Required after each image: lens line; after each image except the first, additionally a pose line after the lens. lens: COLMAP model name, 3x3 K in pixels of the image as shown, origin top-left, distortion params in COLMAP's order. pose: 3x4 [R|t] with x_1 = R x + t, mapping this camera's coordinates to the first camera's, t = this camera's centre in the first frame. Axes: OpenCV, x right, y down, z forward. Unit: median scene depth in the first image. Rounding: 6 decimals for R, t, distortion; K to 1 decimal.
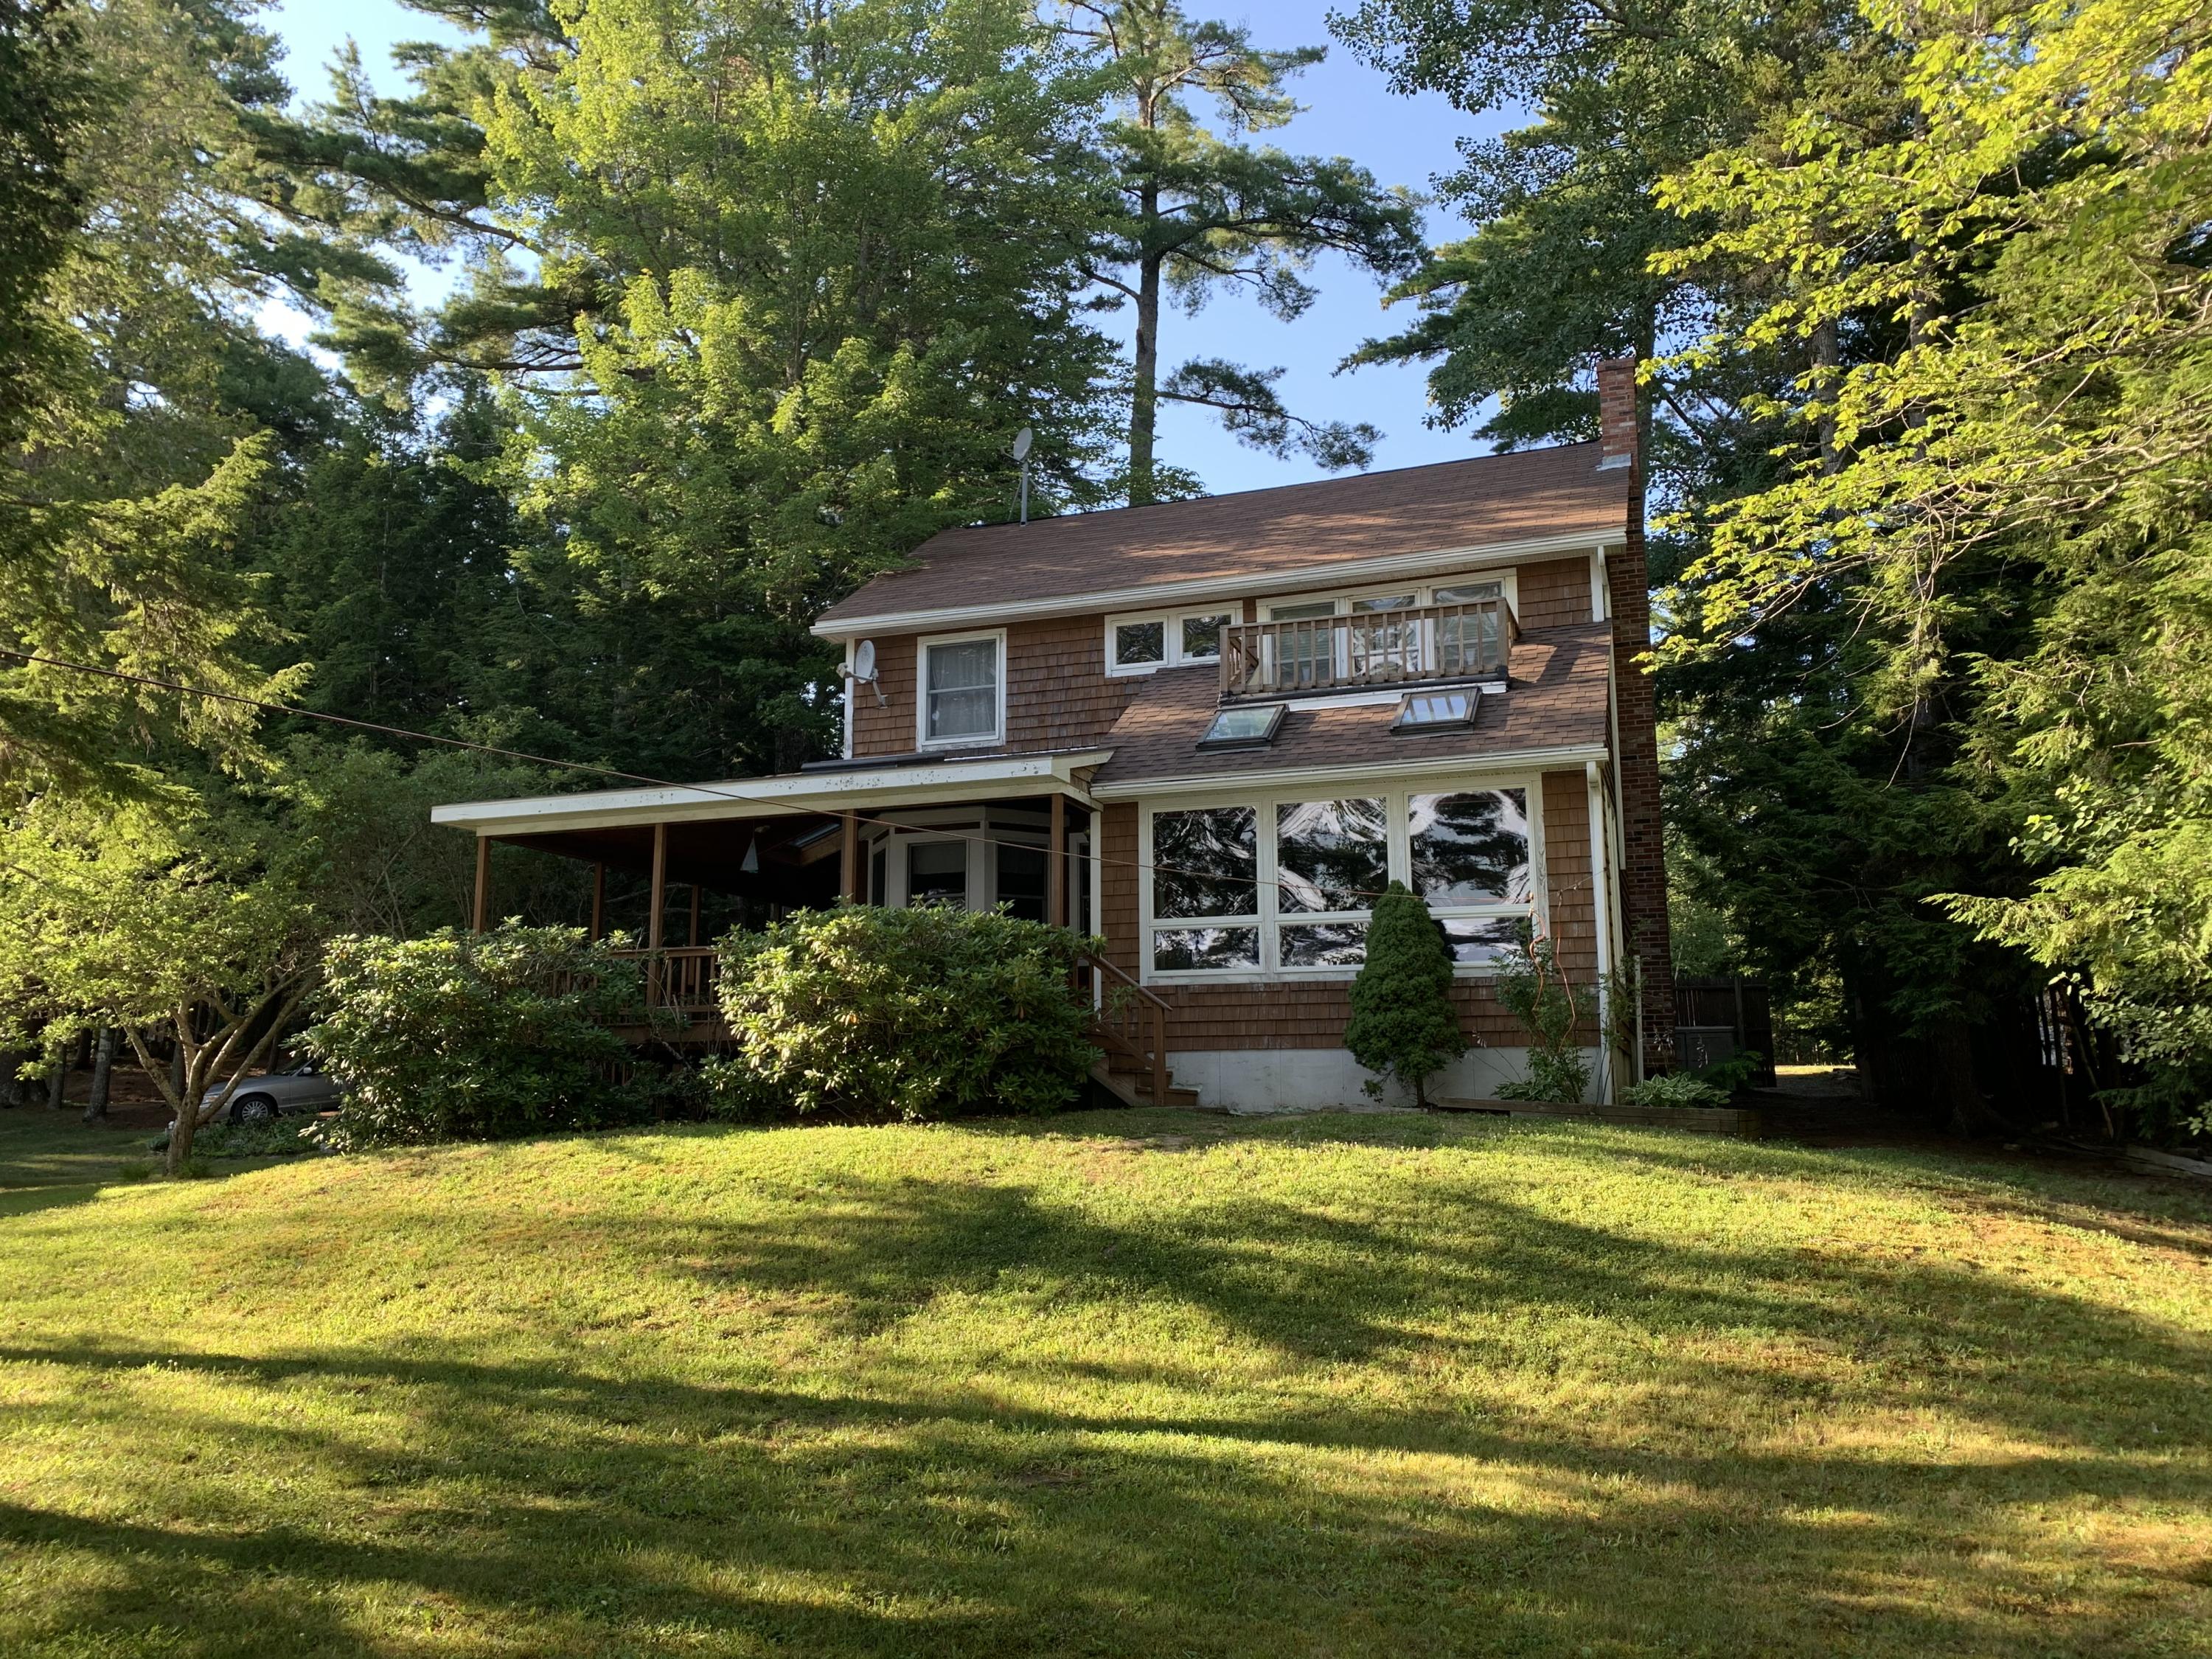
lens RADIAL K [[1595.4, 0, 1106.0], [0, 1595.4, 829.5], [0, 0, 1]] dist [0.002680, 0.002834]
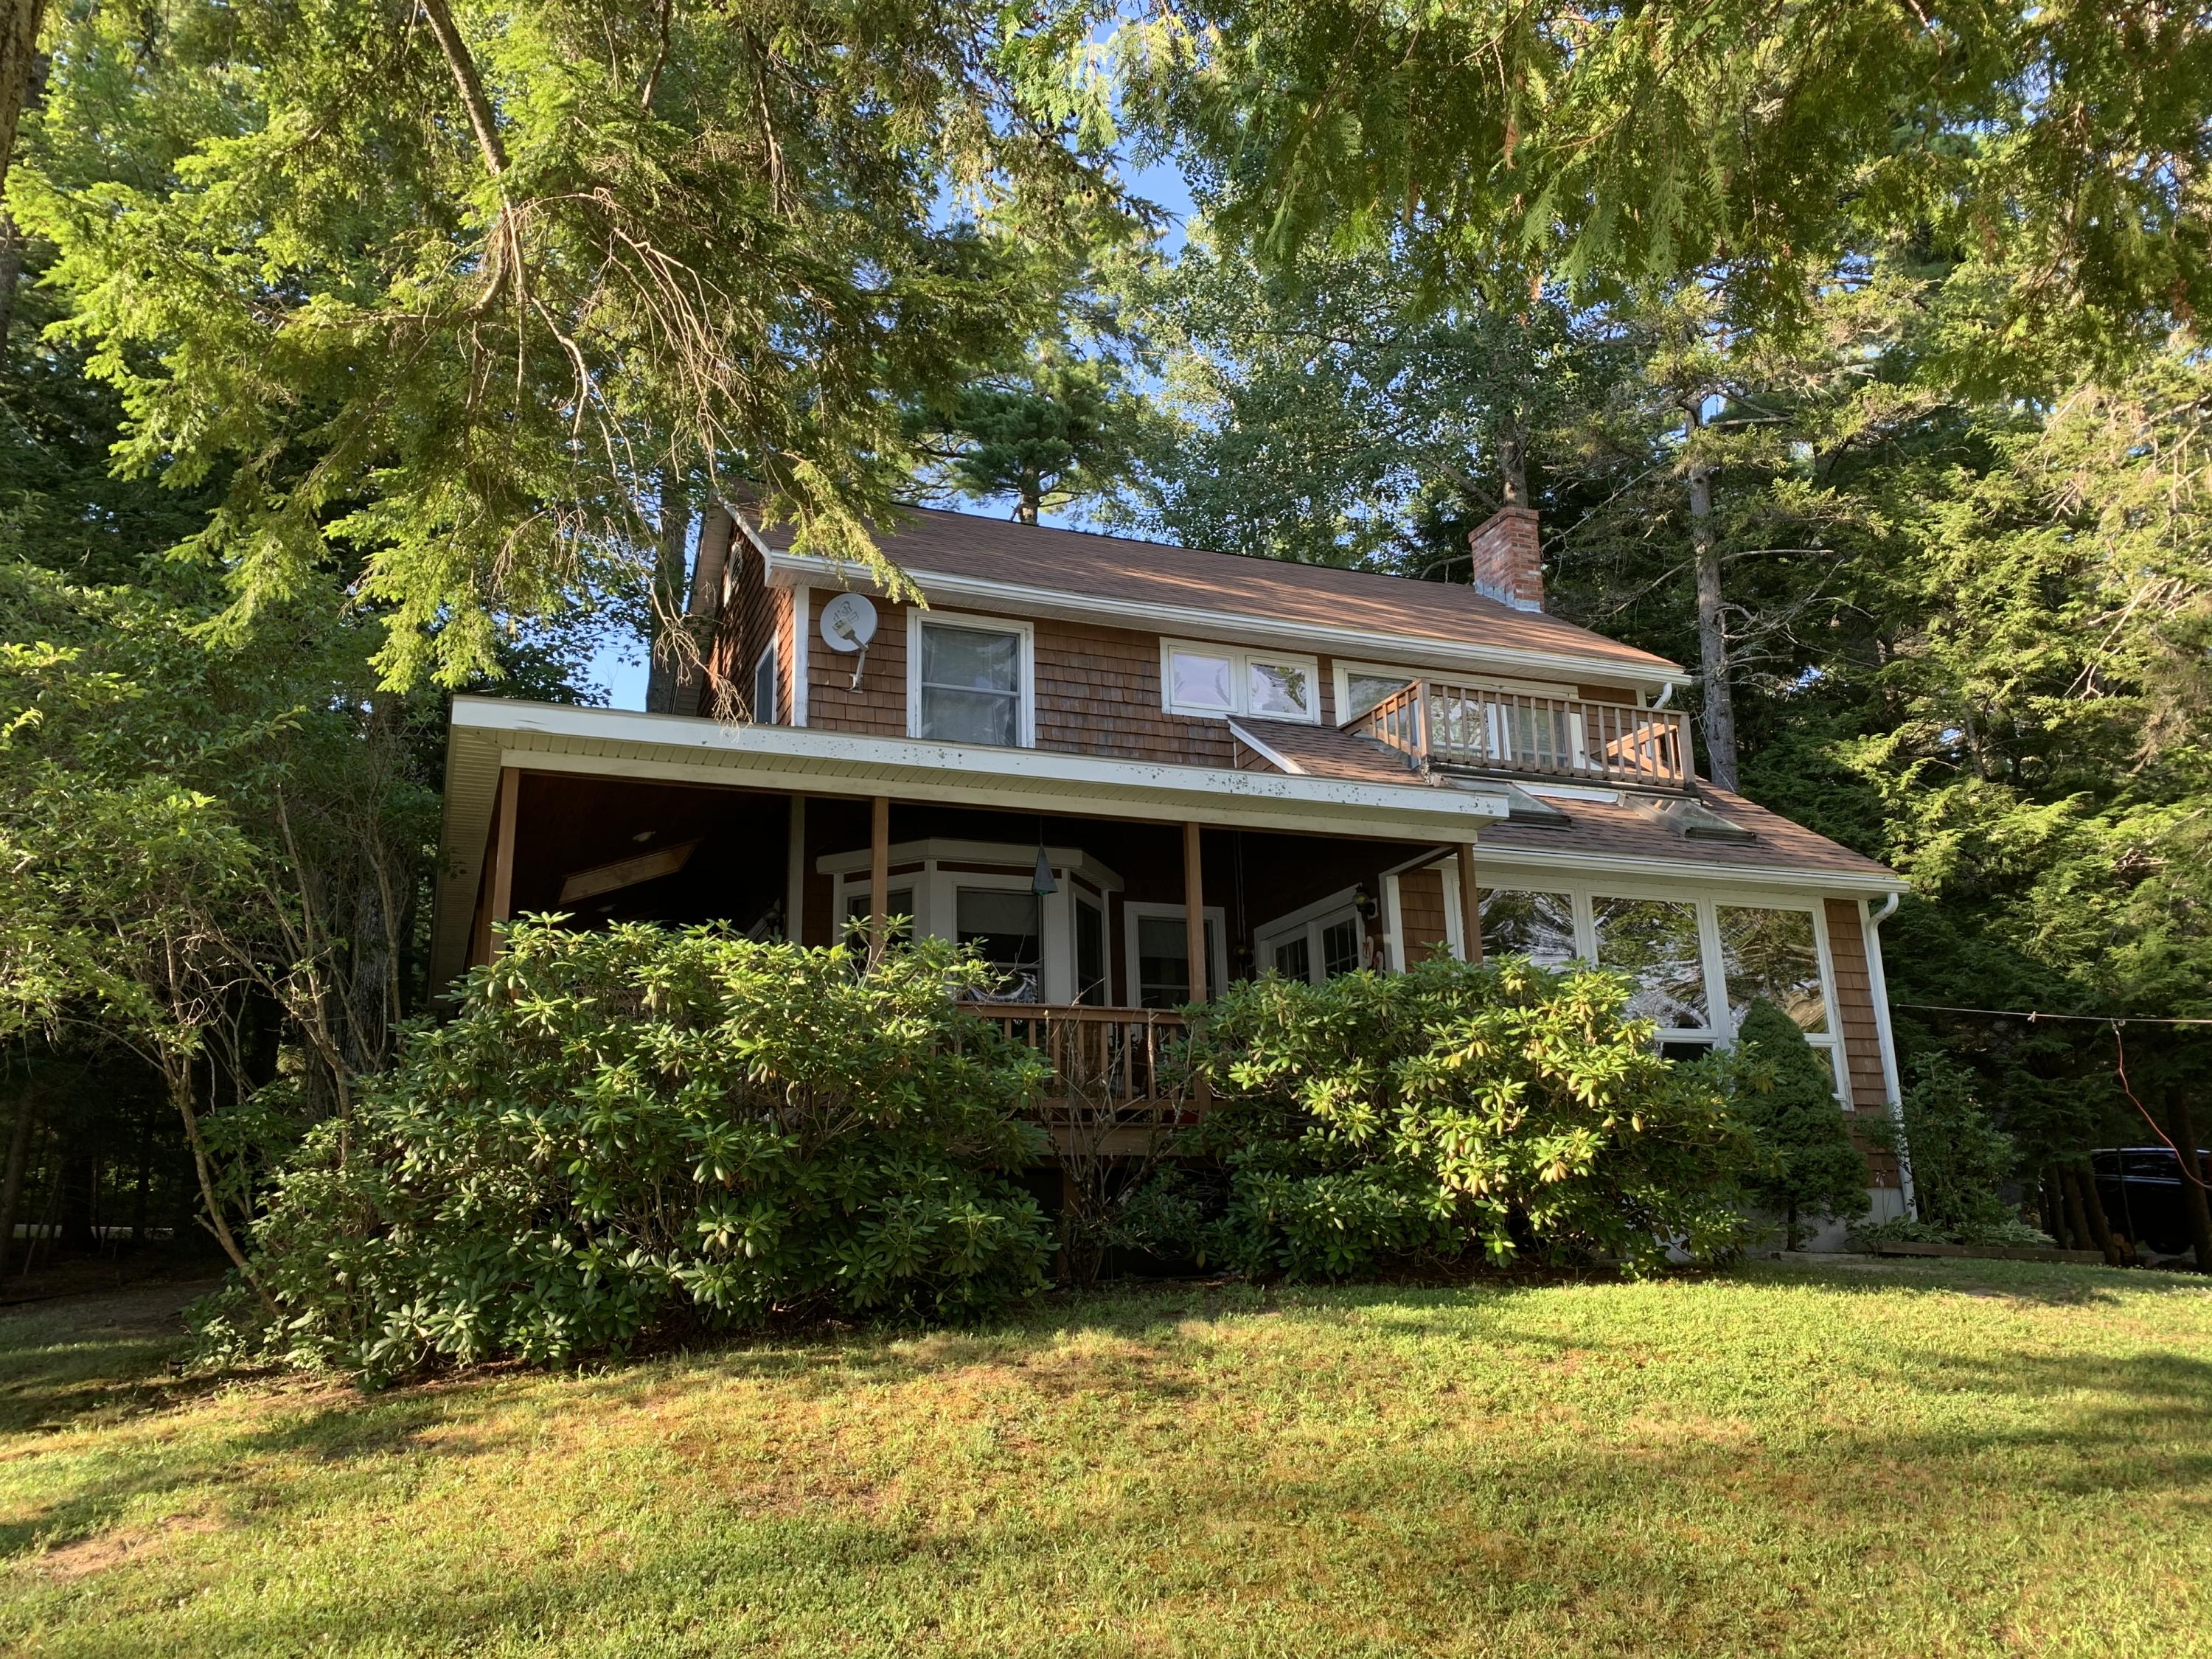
lens RADIAL K [[1595.4, 0, 1106.0], [0, 1595.4, 829.5], [0, 0, 1]] dist [0.002680, 0.002834]
pose [[0.743176, 0.155092, 0.650874, -0.541979], [-0.093885, 0.987313, -0.128060, 0.068574], [-0.662477, 0.034064, 0.748308, 0.432790]]
